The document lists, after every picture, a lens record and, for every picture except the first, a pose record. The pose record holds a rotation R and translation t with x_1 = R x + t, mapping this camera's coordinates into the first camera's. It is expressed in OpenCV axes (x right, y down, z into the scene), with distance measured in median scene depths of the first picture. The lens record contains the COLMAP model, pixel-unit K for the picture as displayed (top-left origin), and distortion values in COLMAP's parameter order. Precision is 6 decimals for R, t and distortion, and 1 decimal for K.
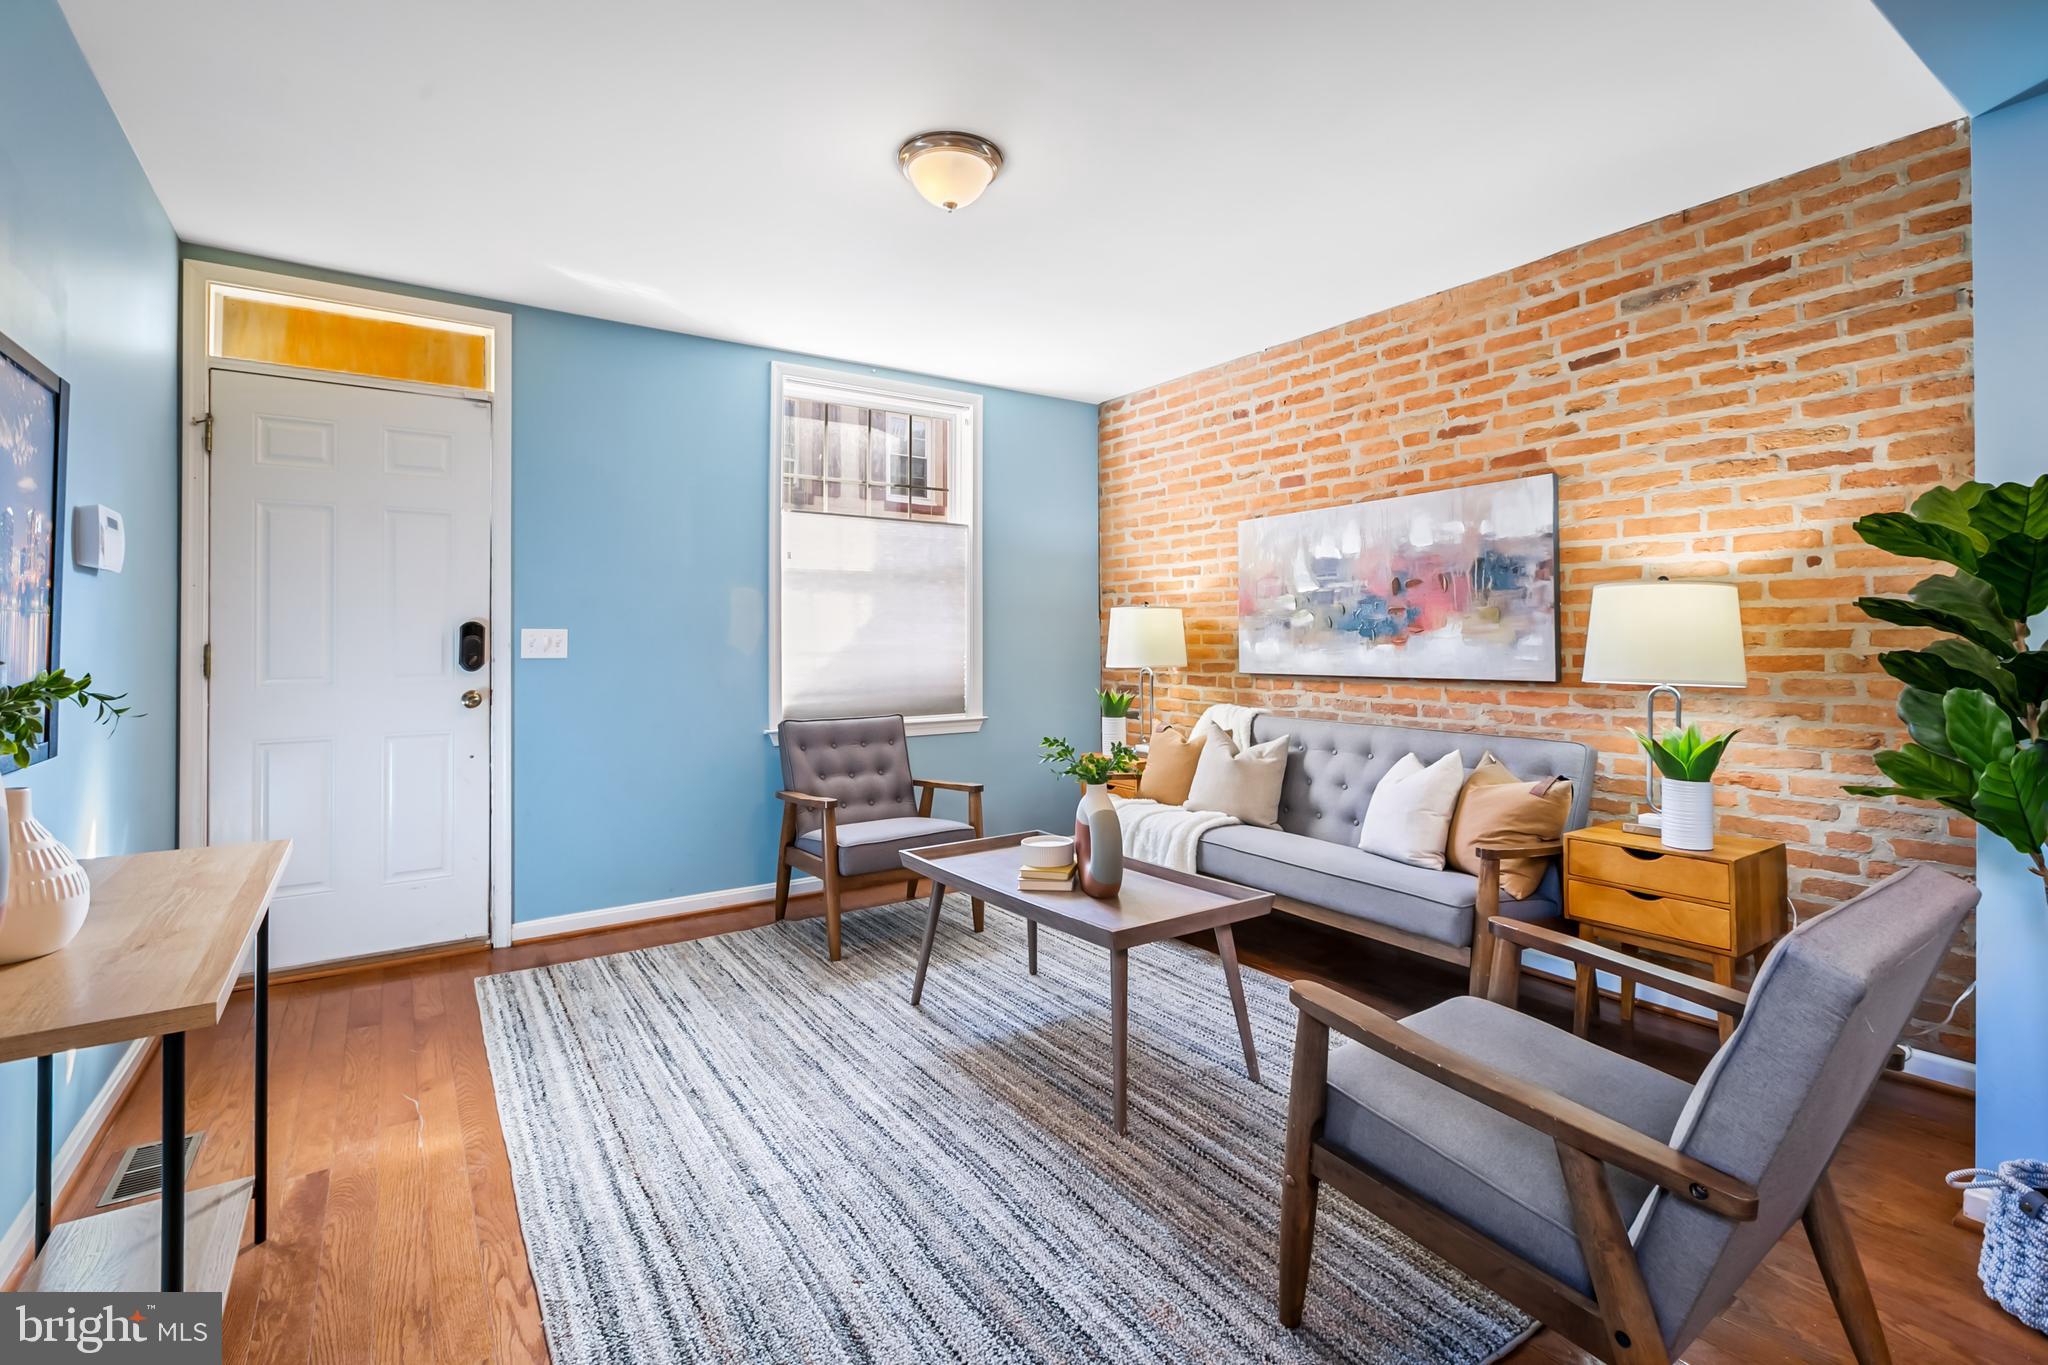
lens RADIAL K [[927.0, 0, 1025.0], [0, 927.0, 660.3], [0, 0, 1]] dist [0.000894, 0.000694]
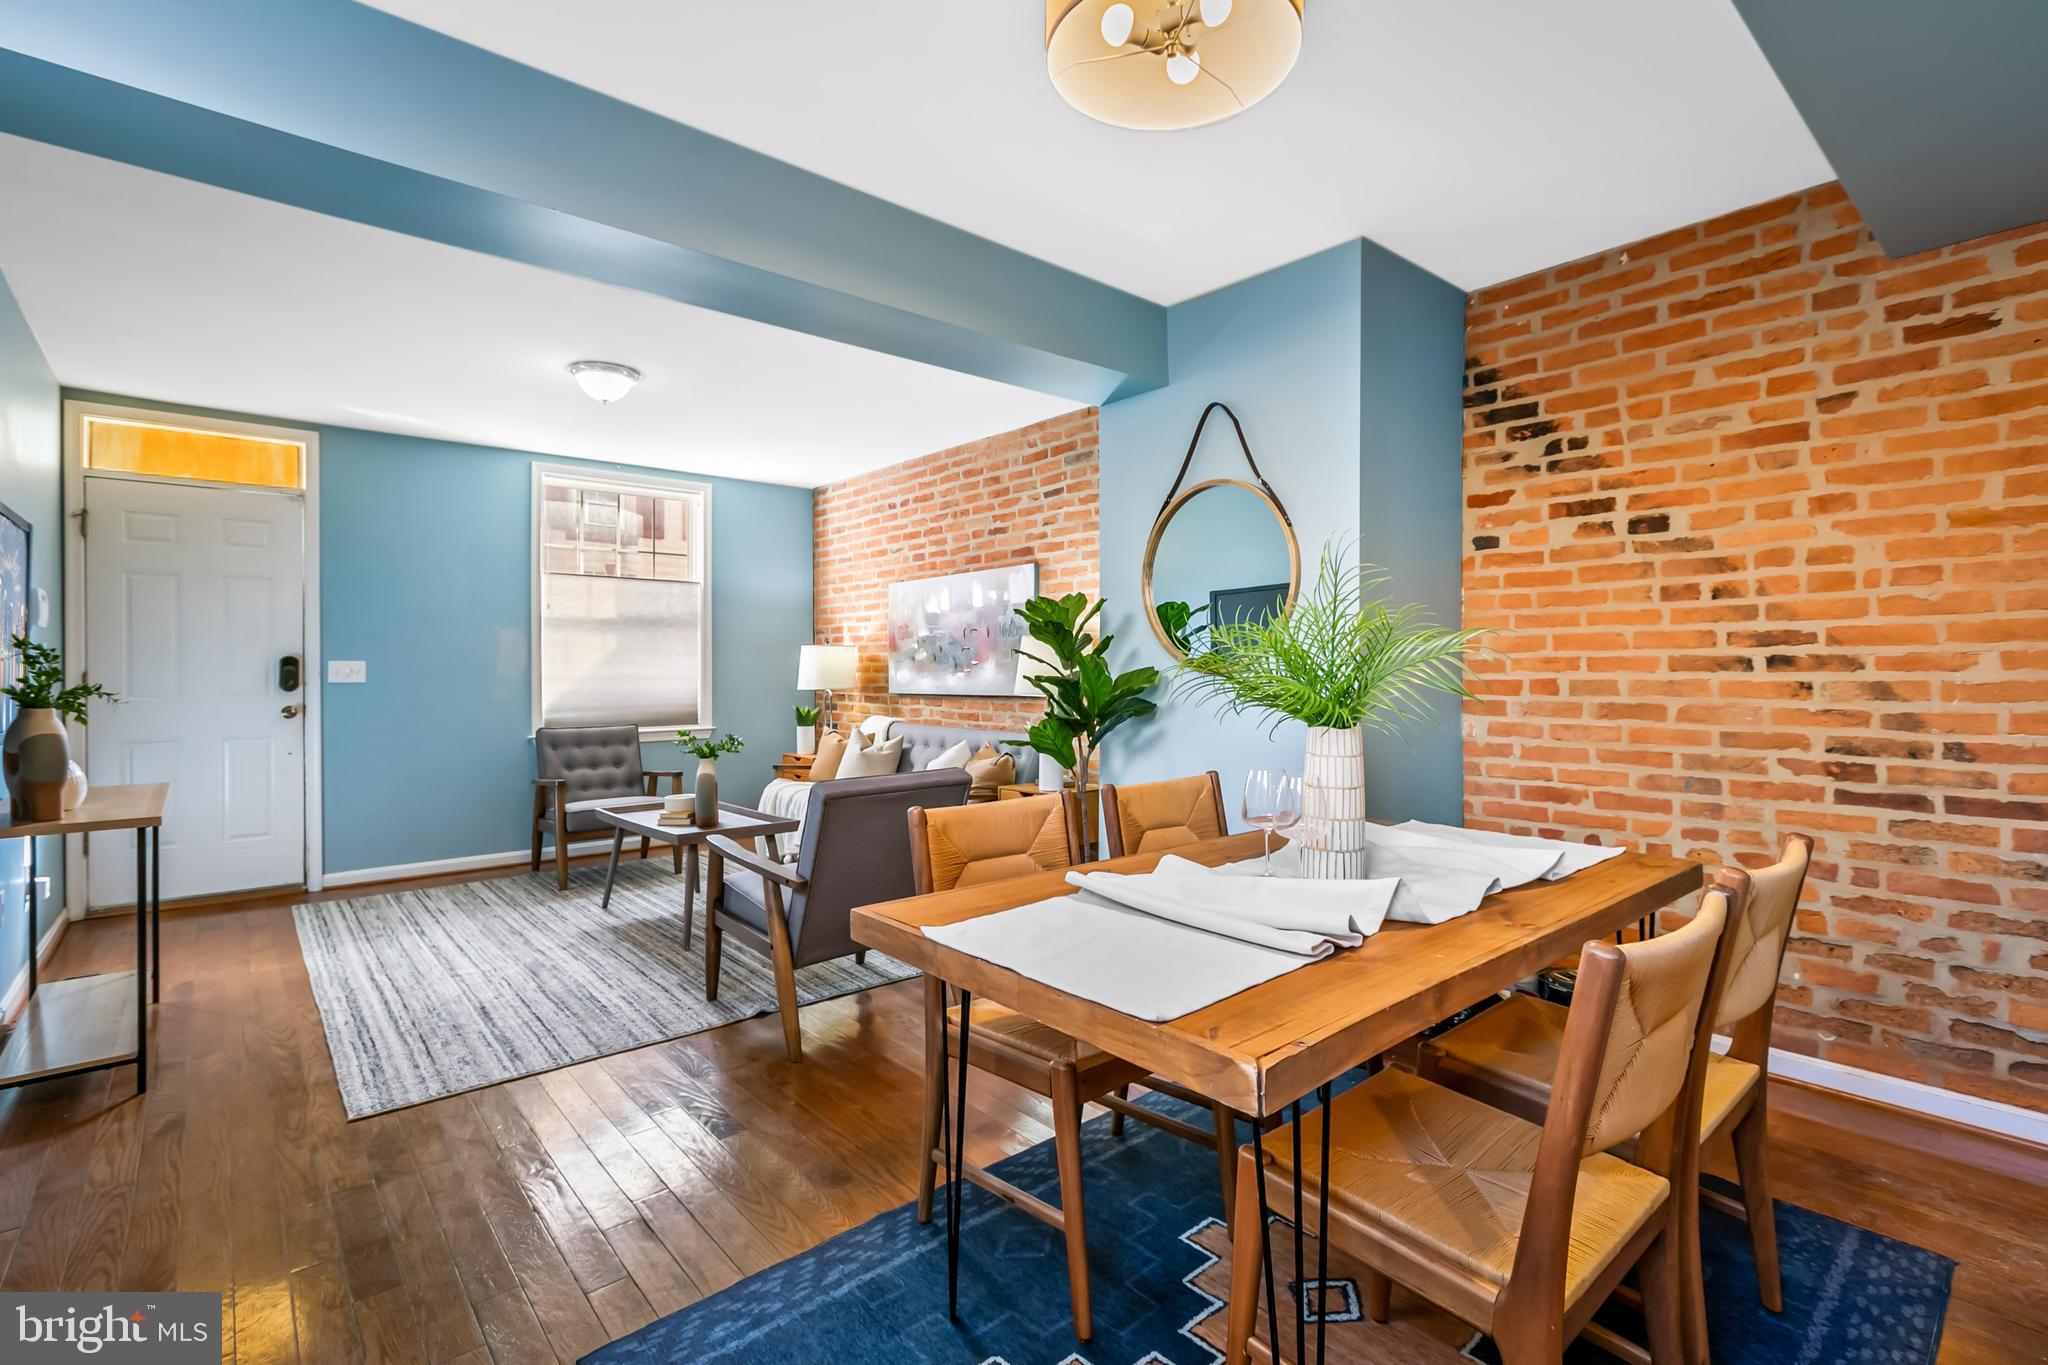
lens RADIAL K [[930.9, 0, 1021.4], [0, 930.9, 697.8], [0, 0, 1]] dist [0.002158, 0.000531]
pose [[0.993426, -0.002980, 0.114435, 0.296666], [0.001985, 0.999959, 0.008810, 0.009864], [-0.114457, -0.008525, 0.993392, -0.456917]]
